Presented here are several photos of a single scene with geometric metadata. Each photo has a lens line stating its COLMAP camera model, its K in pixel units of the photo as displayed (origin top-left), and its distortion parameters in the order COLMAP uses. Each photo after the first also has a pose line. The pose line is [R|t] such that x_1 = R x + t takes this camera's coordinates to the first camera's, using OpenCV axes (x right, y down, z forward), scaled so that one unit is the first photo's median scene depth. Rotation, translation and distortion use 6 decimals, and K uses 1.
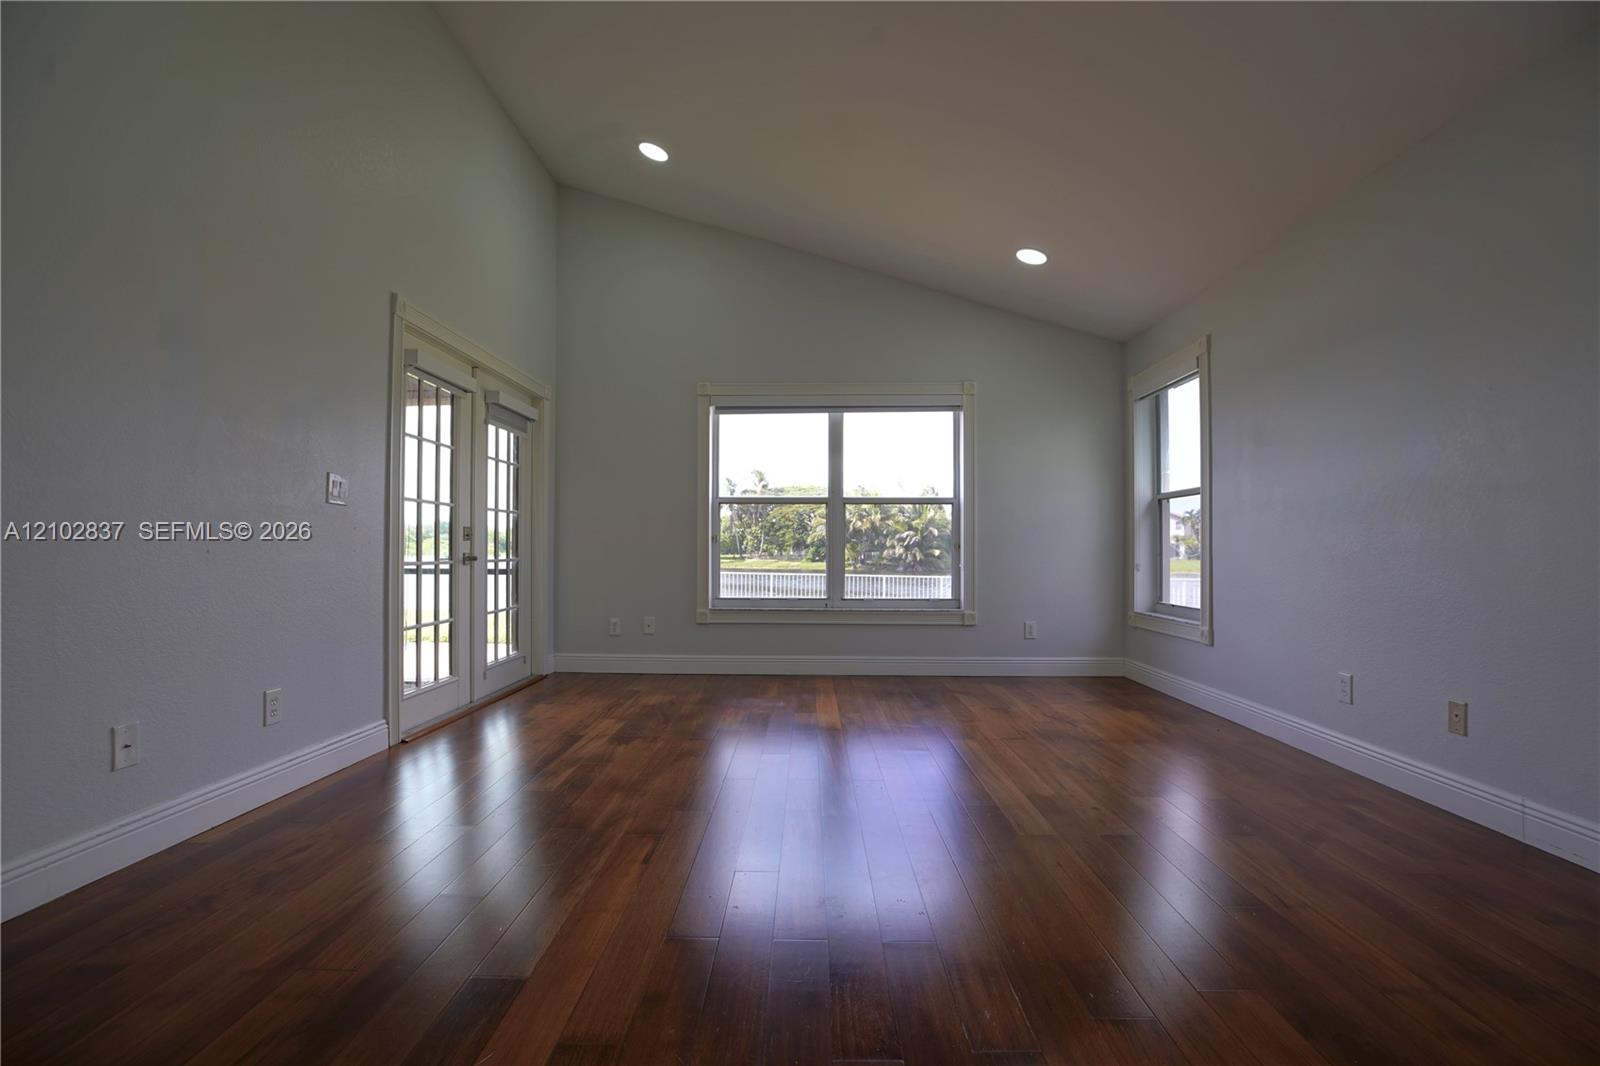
lens RADIAL K [[746.3, 0, 800.0], [0, 746.3, 533.0], [0, 0, 1]] dist [-0.040344, 0.012269]
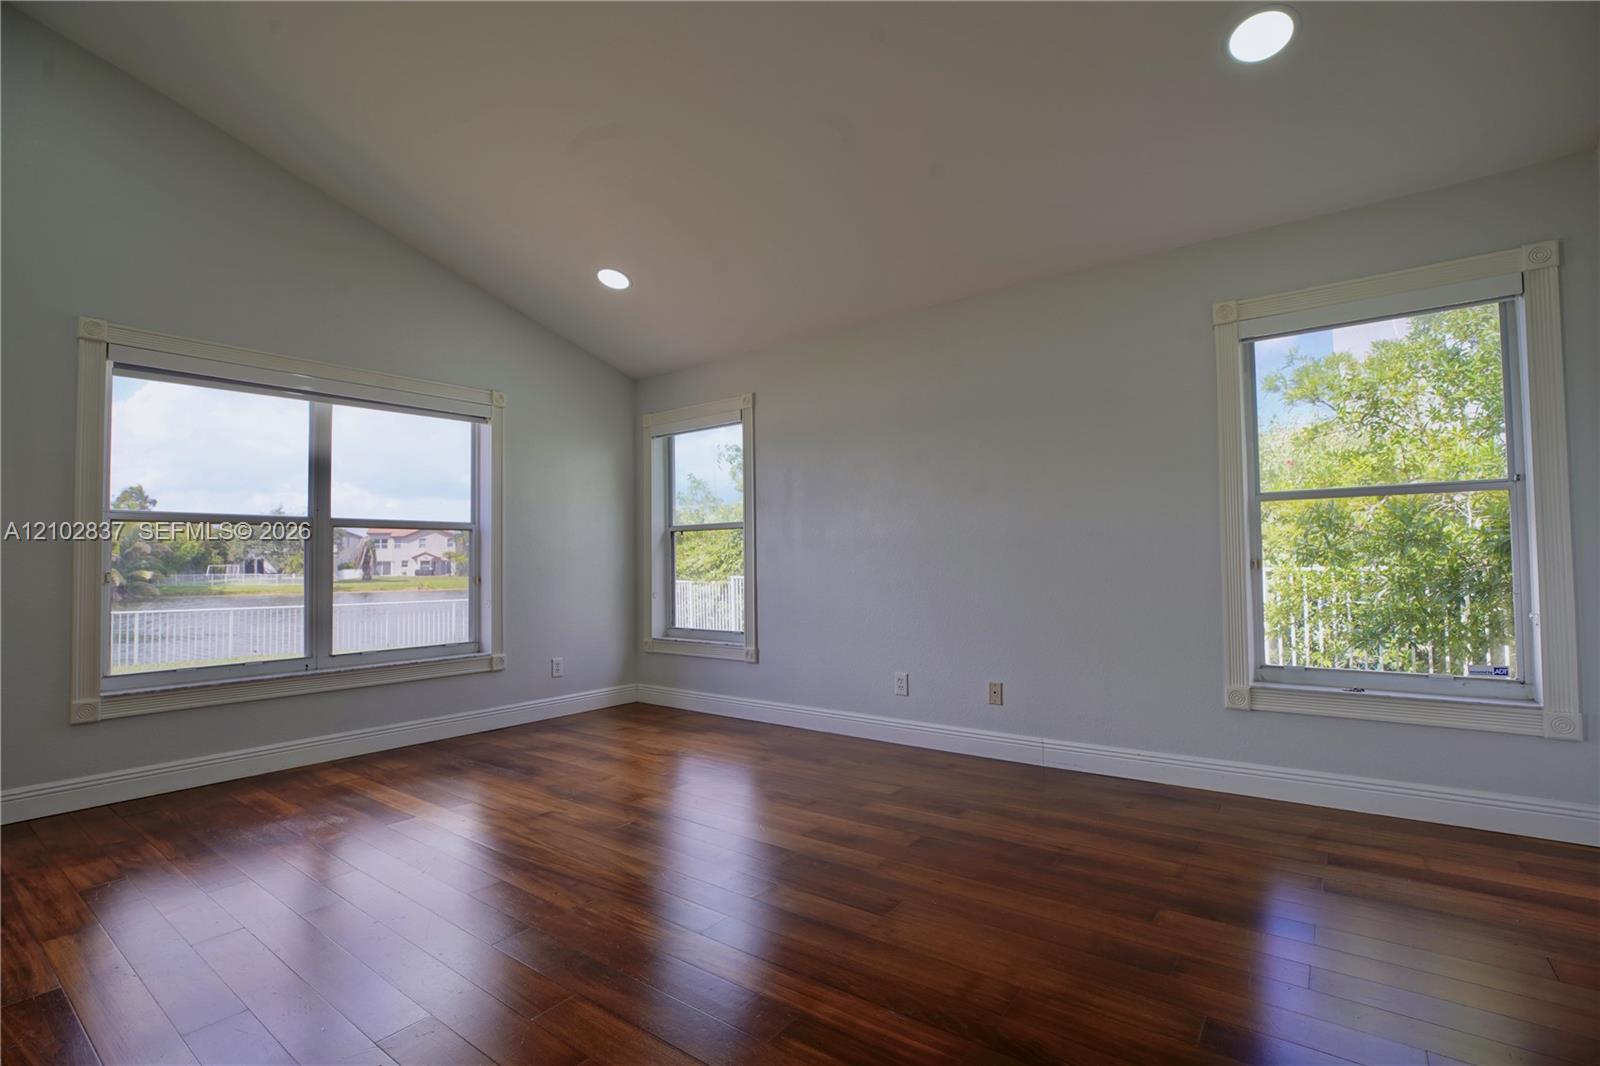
lens RADIAL K [[746.3, 0, 800.0], [0, 746.3, 533.0], [0, 0, 1]] dist [-0.040344, 0.012269]
pose [[0.589169, 0.020037, 0.807761, -0.279692], [-0.003114, 0.999741, -0.022528, -0.019345], [-0.808004, 0.010758, 0.589079, 0.210143]]
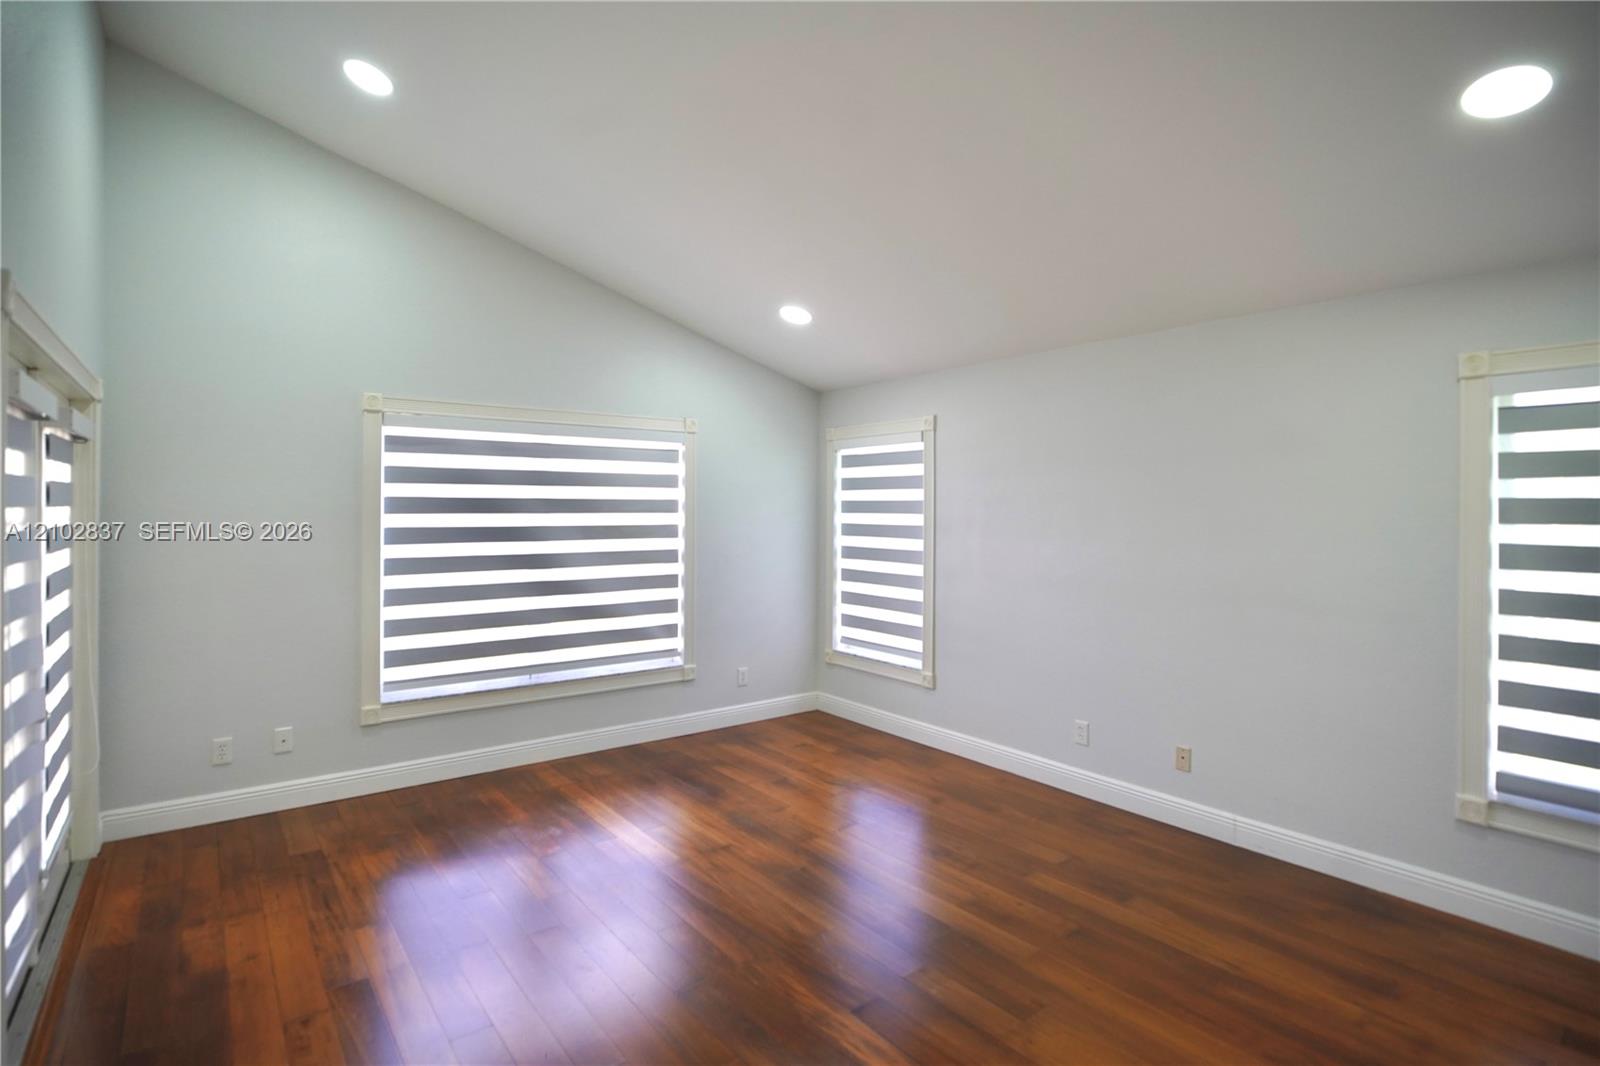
lens RADIAL K [[789.3, 0, 797.7], [0, 789.3, 495.2], [0, 0, 1]] dist [-0.040405, 0.013463]
pose [[0.776463, 0.010183, 0.630081, -0.305482], [-0.018465, 0.999808, 0.006596, -0.122868], [-0.629892, -0.016756, 0.776502, 0.155349]]
